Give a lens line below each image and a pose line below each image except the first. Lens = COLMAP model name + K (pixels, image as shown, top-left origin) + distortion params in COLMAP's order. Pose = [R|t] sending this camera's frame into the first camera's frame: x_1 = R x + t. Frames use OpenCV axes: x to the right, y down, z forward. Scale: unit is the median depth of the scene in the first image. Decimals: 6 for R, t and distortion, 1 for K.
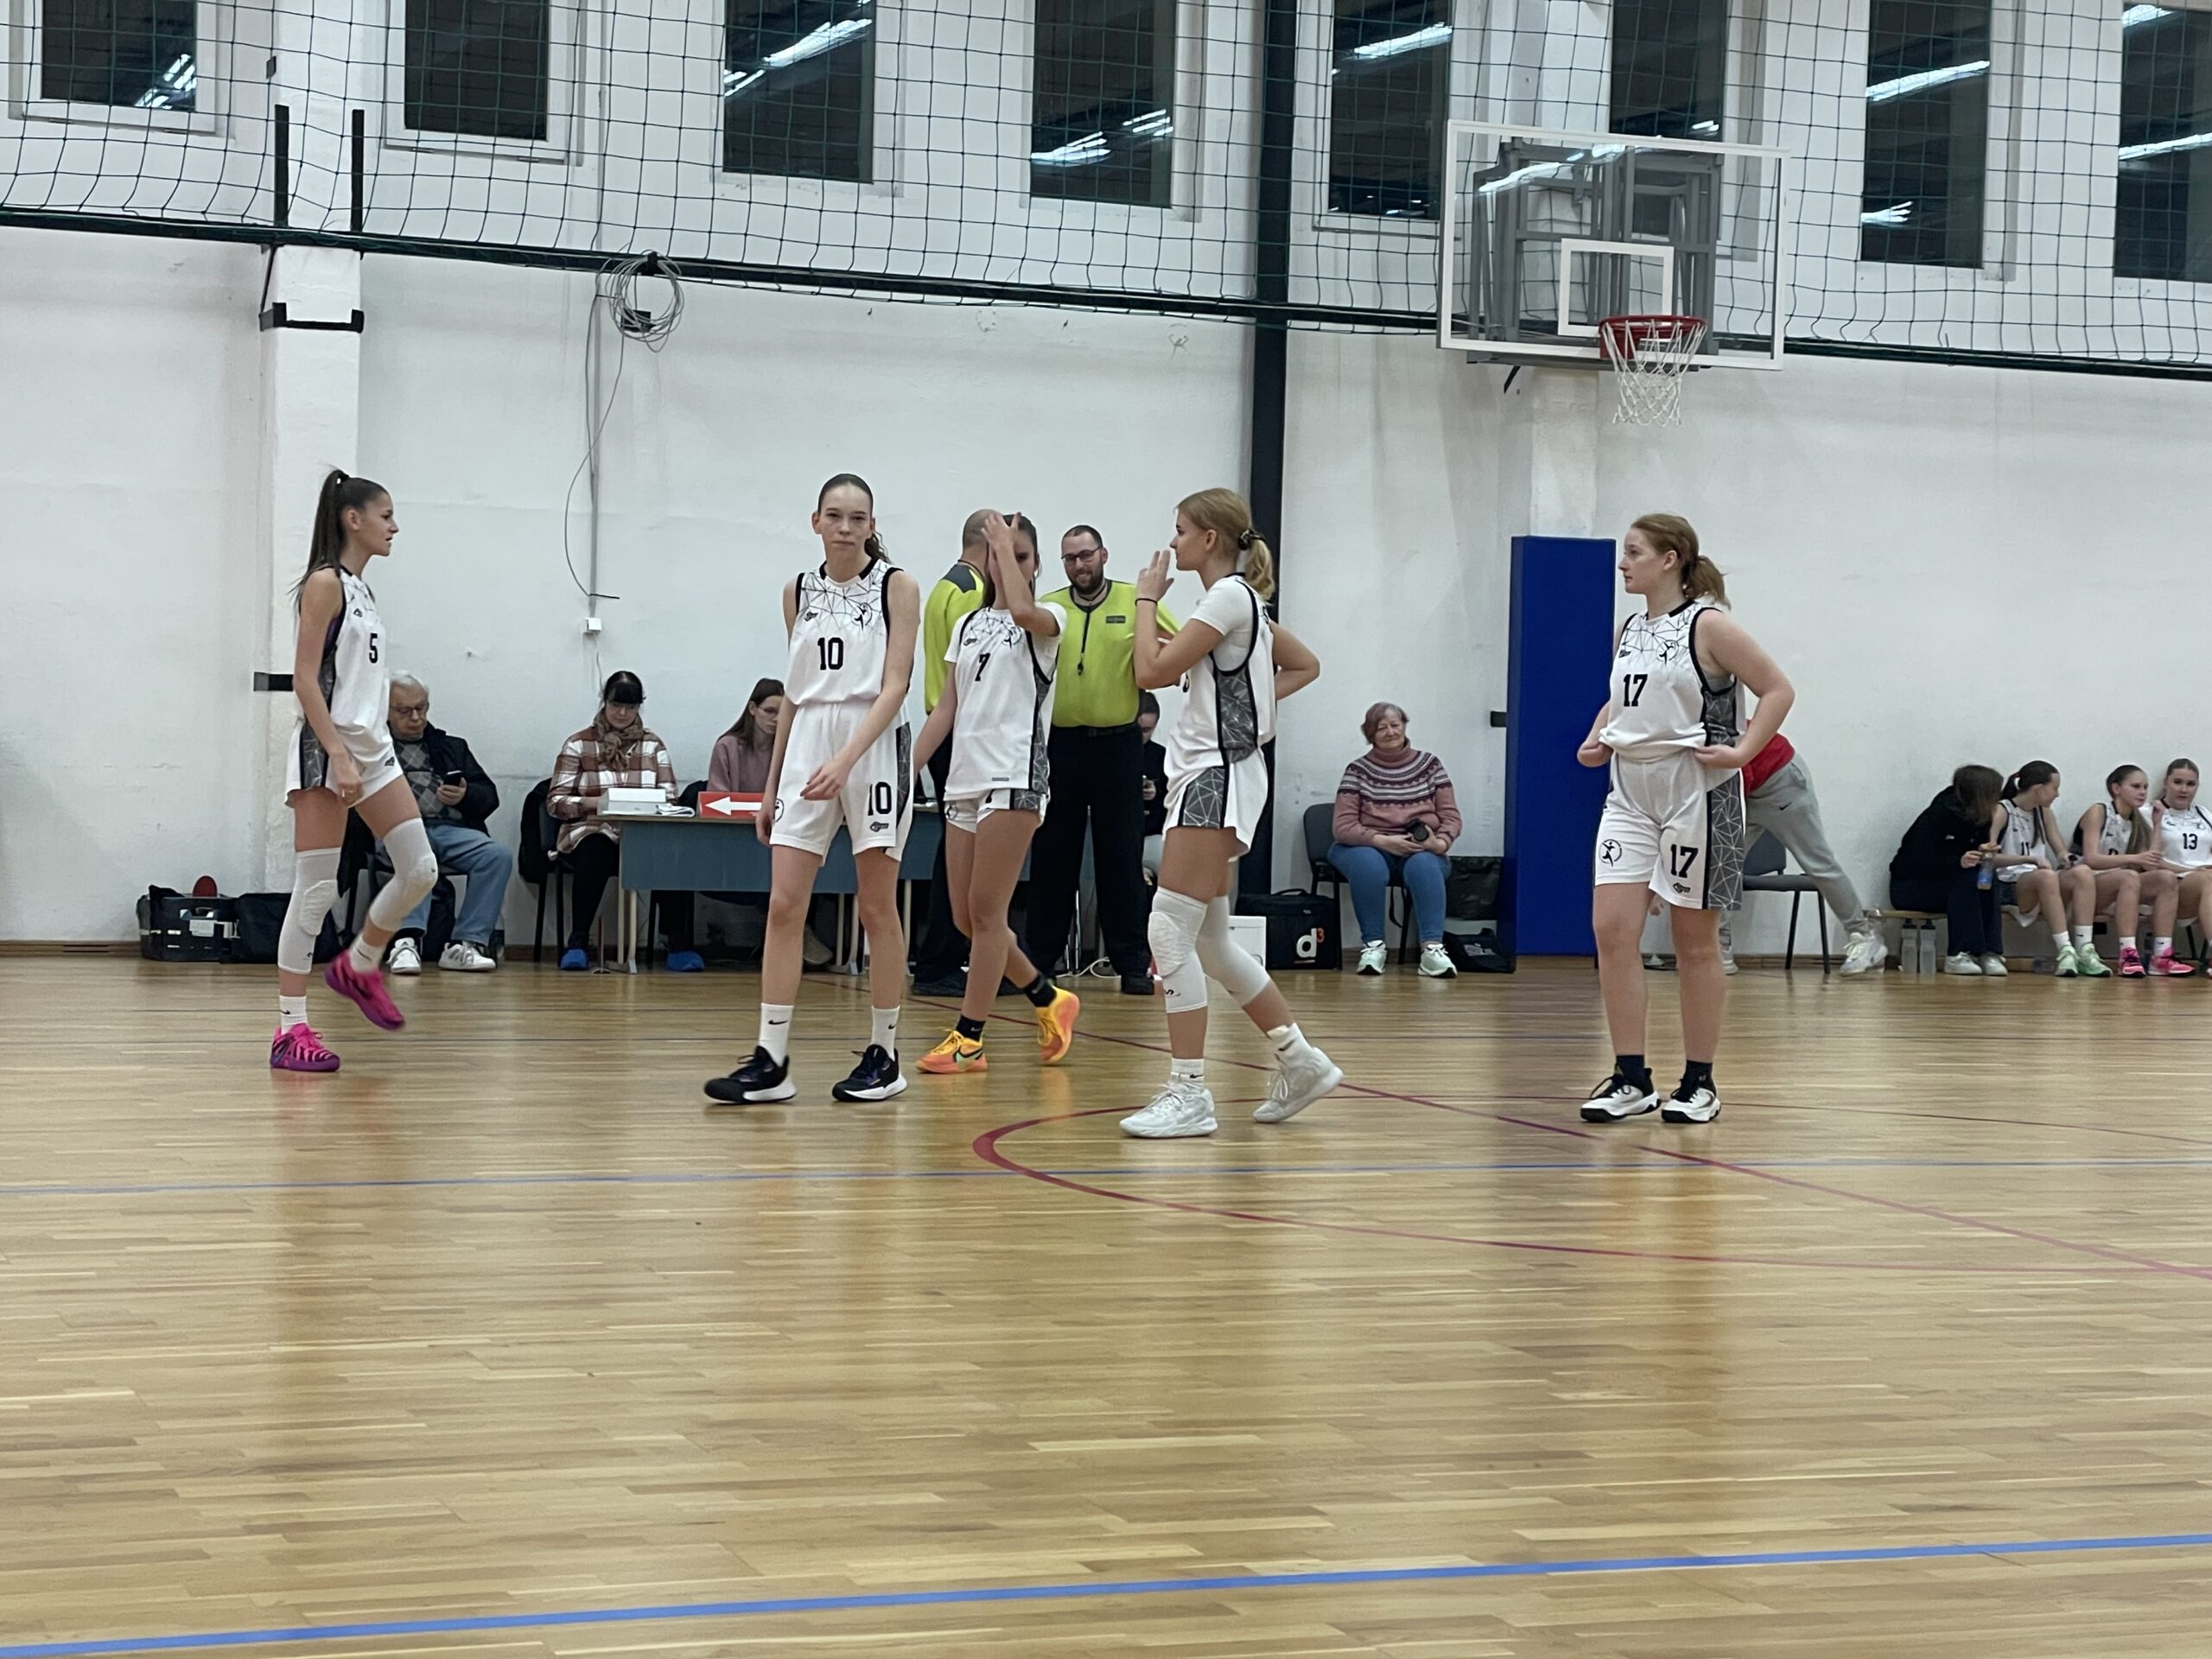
lens RADIAL K [[3991.4, 0, 1094.0], [0, 3991.4, 767.5], [0, 0, 1]] dist [0.143475, 0.145281]
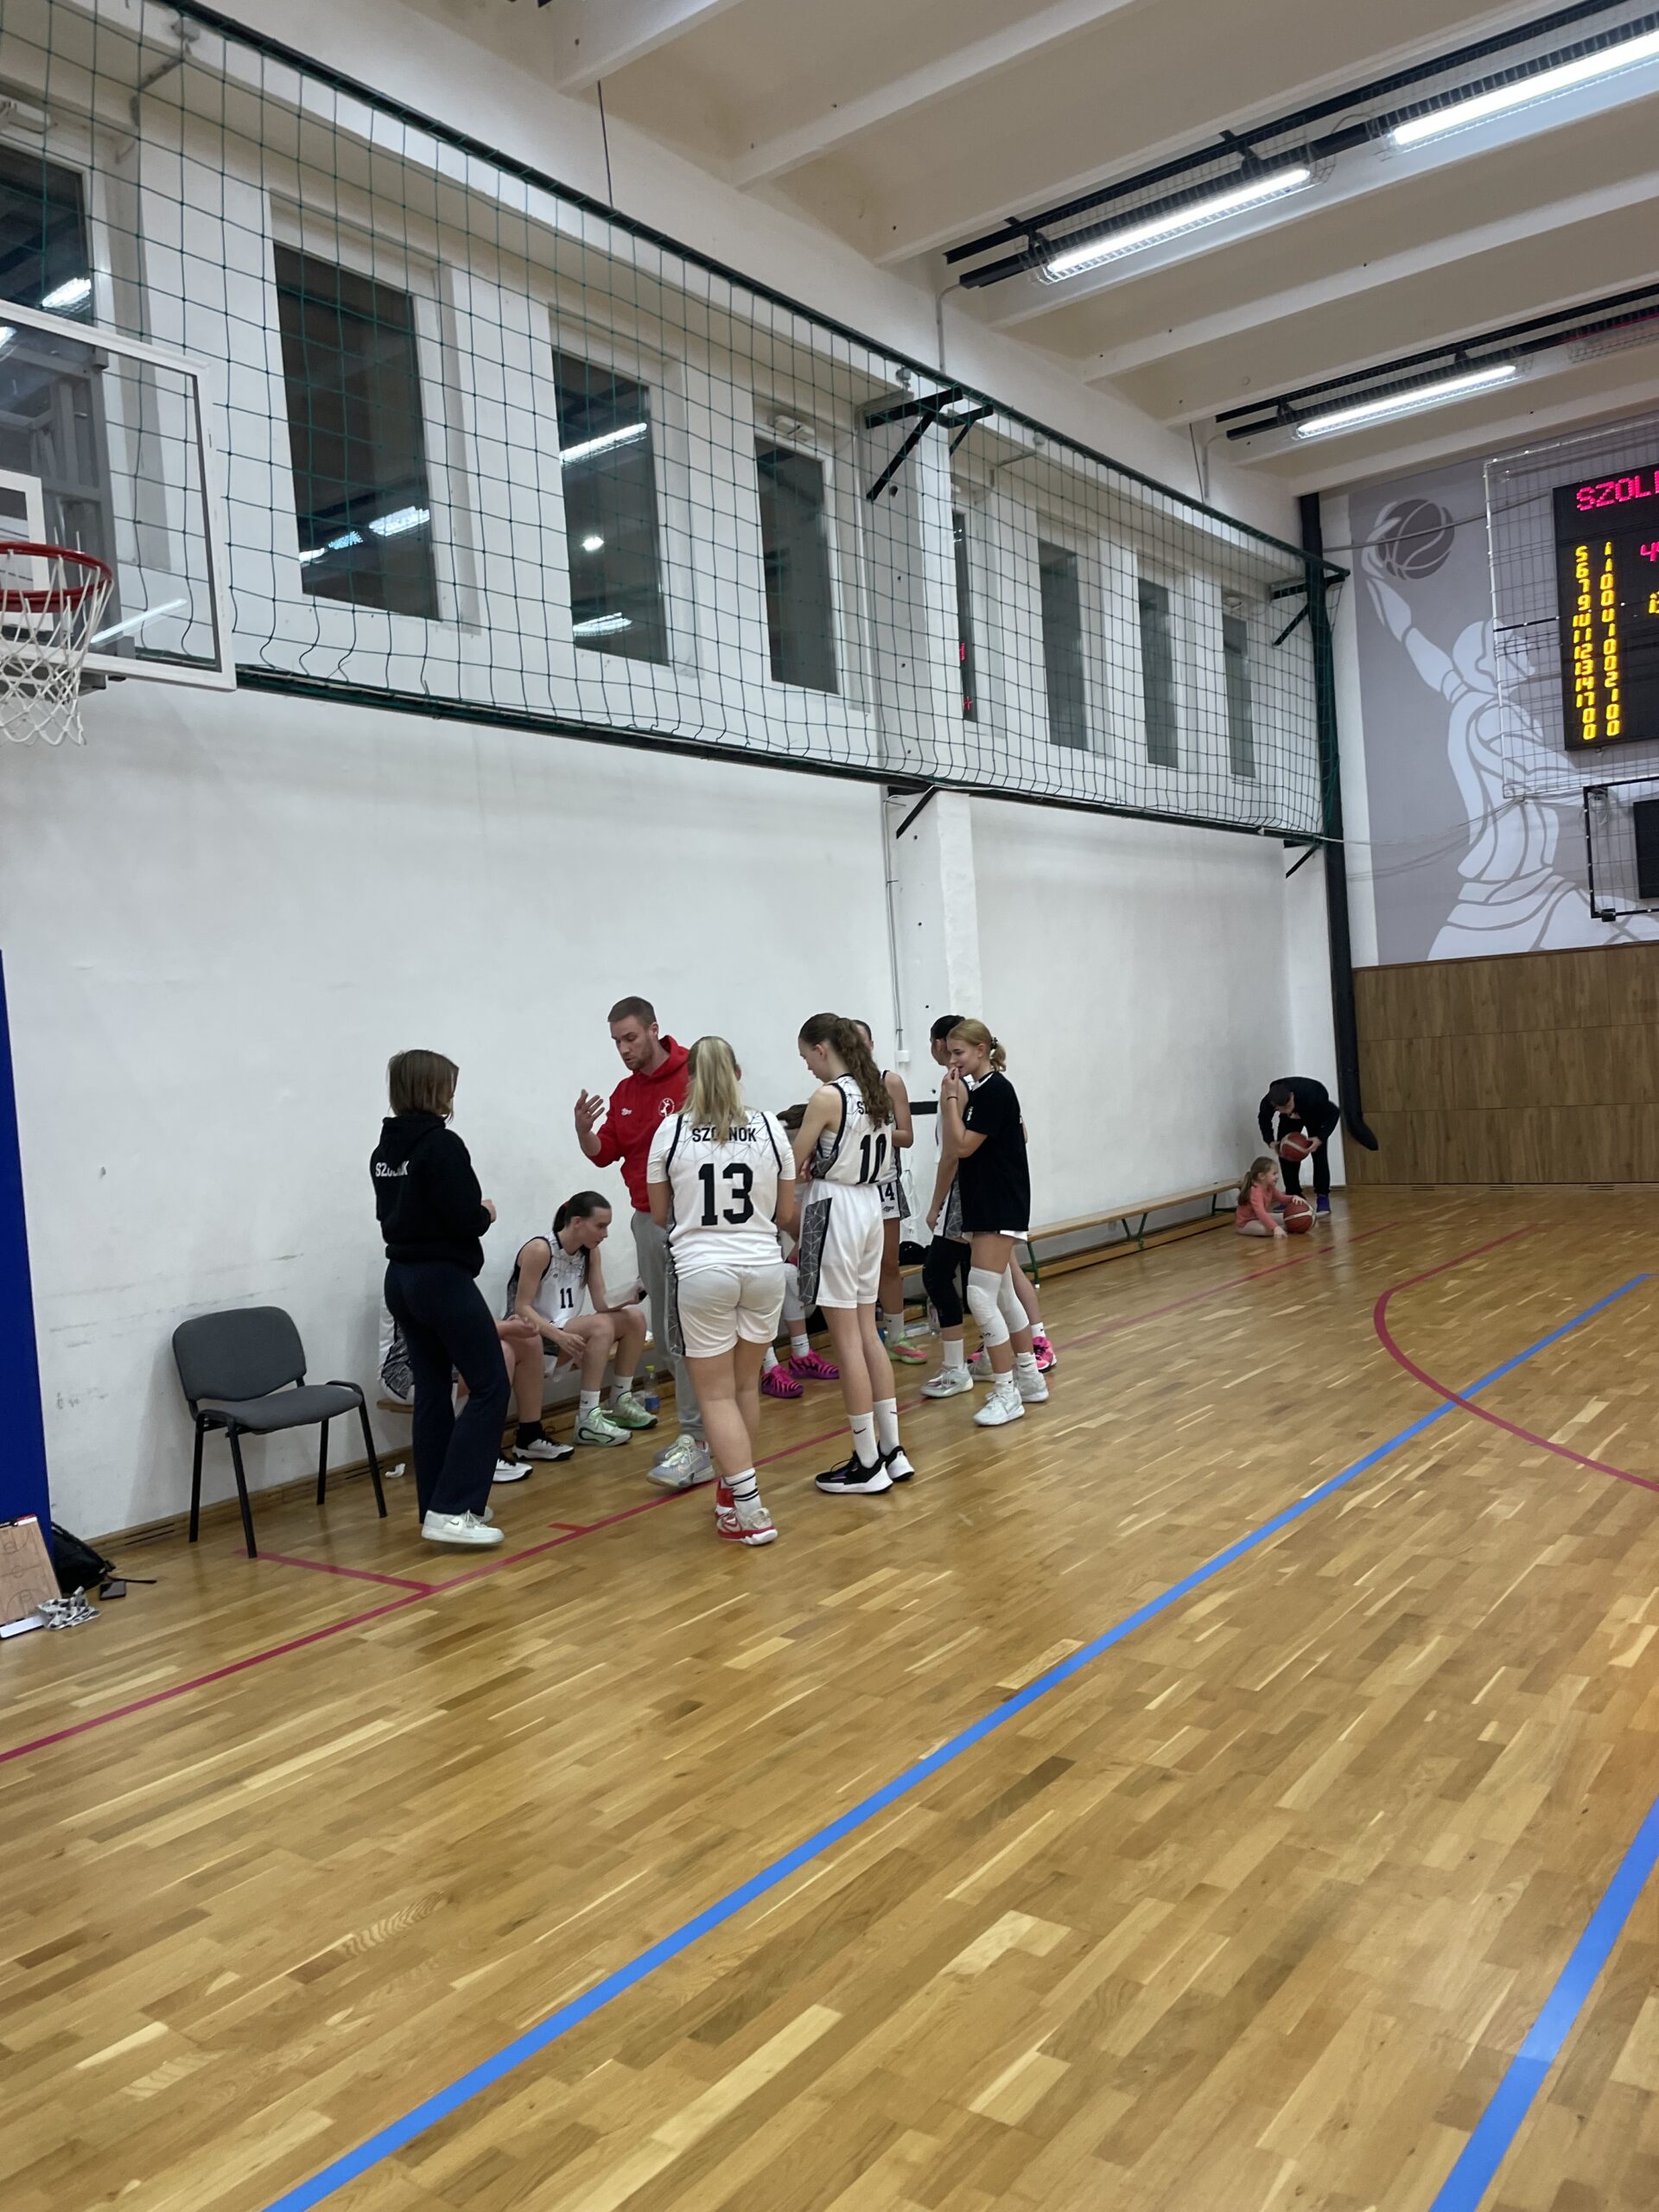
lens RADIAL K [[1677.7, 0, 829.5], [0, 1677.7, 1106.0], [0, 0, 1]] dist [0.088805, -0.125941]
pose [[0.848161, -0.106168, 0.518991, 0.103821], [0.097354, 0.994264, 0.044292, -0.032208], [-0.520716, 0.012959, 0.853632, 0.734427]]
